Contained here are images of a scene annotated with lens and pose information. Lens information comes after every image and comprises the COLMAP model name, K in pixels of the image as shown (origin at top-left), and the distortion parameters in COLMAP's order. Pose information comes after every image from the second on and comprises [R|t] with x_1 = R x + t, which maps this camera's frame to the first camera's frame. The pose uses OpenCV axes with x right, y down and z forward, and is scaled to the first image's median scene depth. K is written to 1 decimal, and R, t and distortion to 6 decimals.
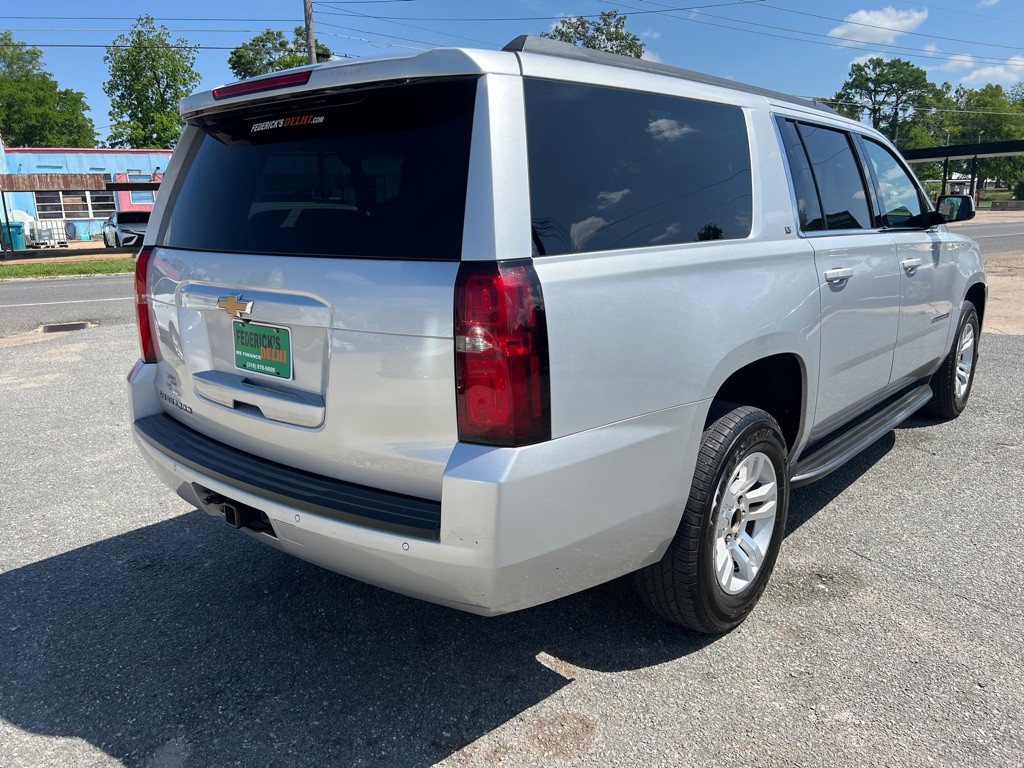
lens RADIAL K [[771.1, 0, 519.6], [0, 771.1, 381.8], [0, 0, 1]] dist [0.053934, -0.059695]
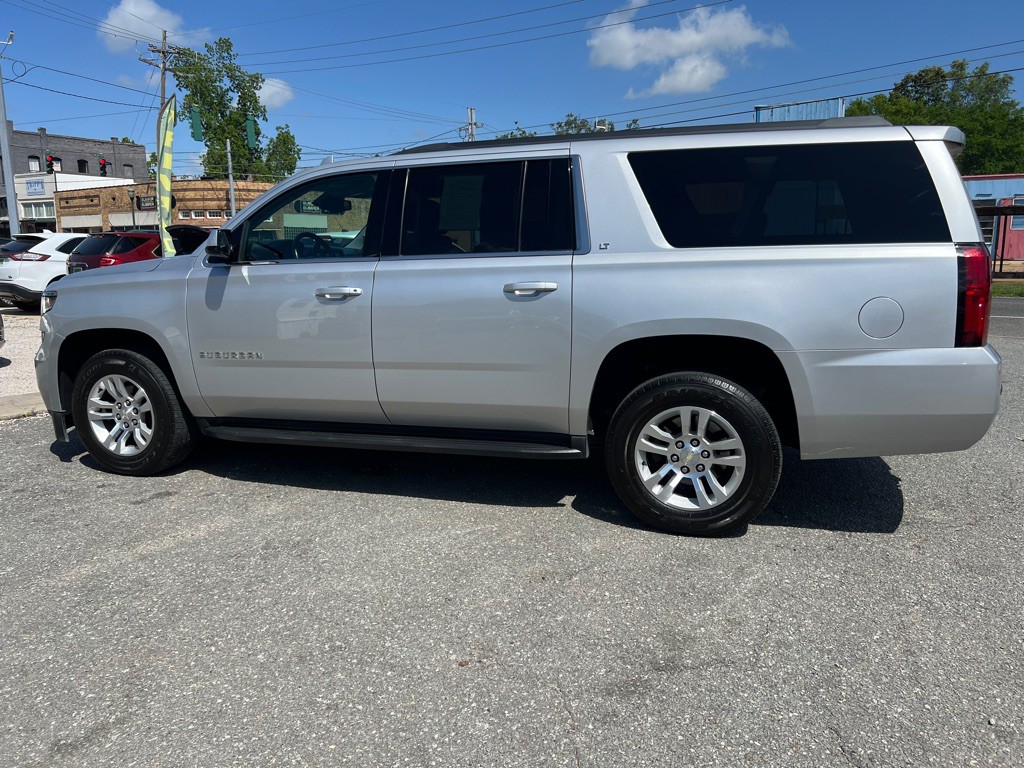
lens RADIAL K [[771.1, 0, 510.9], [0, 771.1, 383.4], [0, 0, 1]] dist [0.053934, -0.059695]
pose [[0.428996, 0.179197, -0.885354, 0.092910], [-0.204727, 0.973909, 0.097920, -0.006172], [0.879801, 0.139249, 0.454489, 0.025041]]
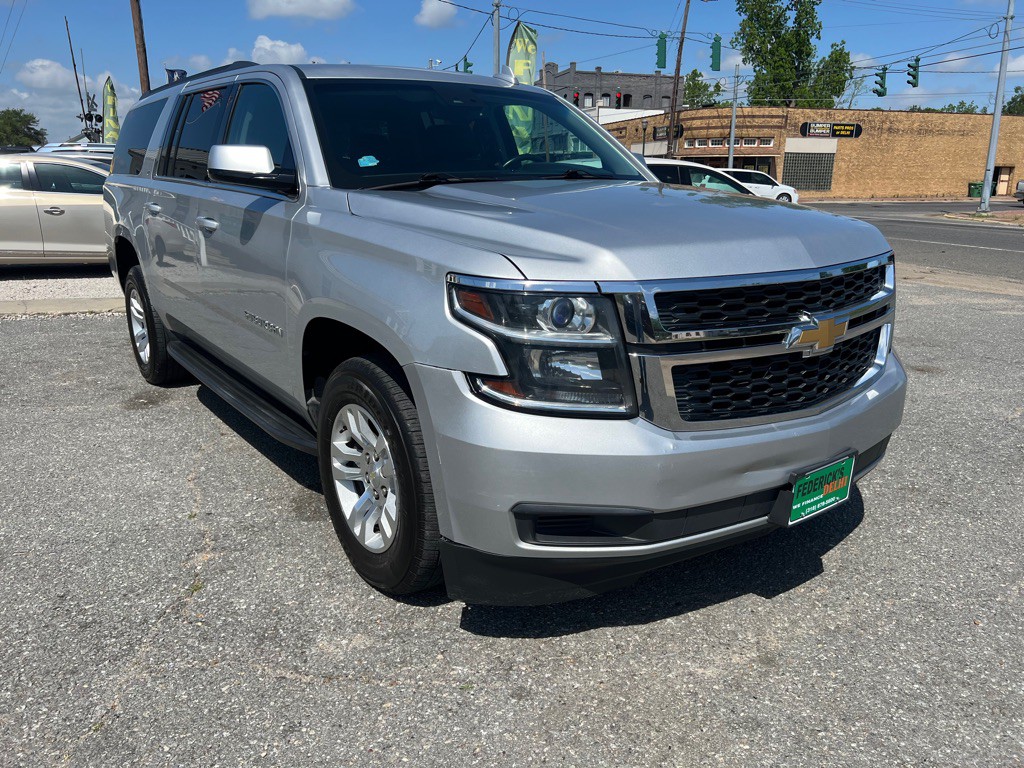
lens RADIAL K [[771.1, 0, 514.1], [0, 771.1, 384.6], [0, 0, 1]] dist [0.053934, -0.059695]
pose [[-0.234320, 0.274976, -0.932460, 0.082935], [-0.214074, 0.921025, 0.325399, -0.022125], [0.948297, 0.275863, -0.156950, 0.096460]]
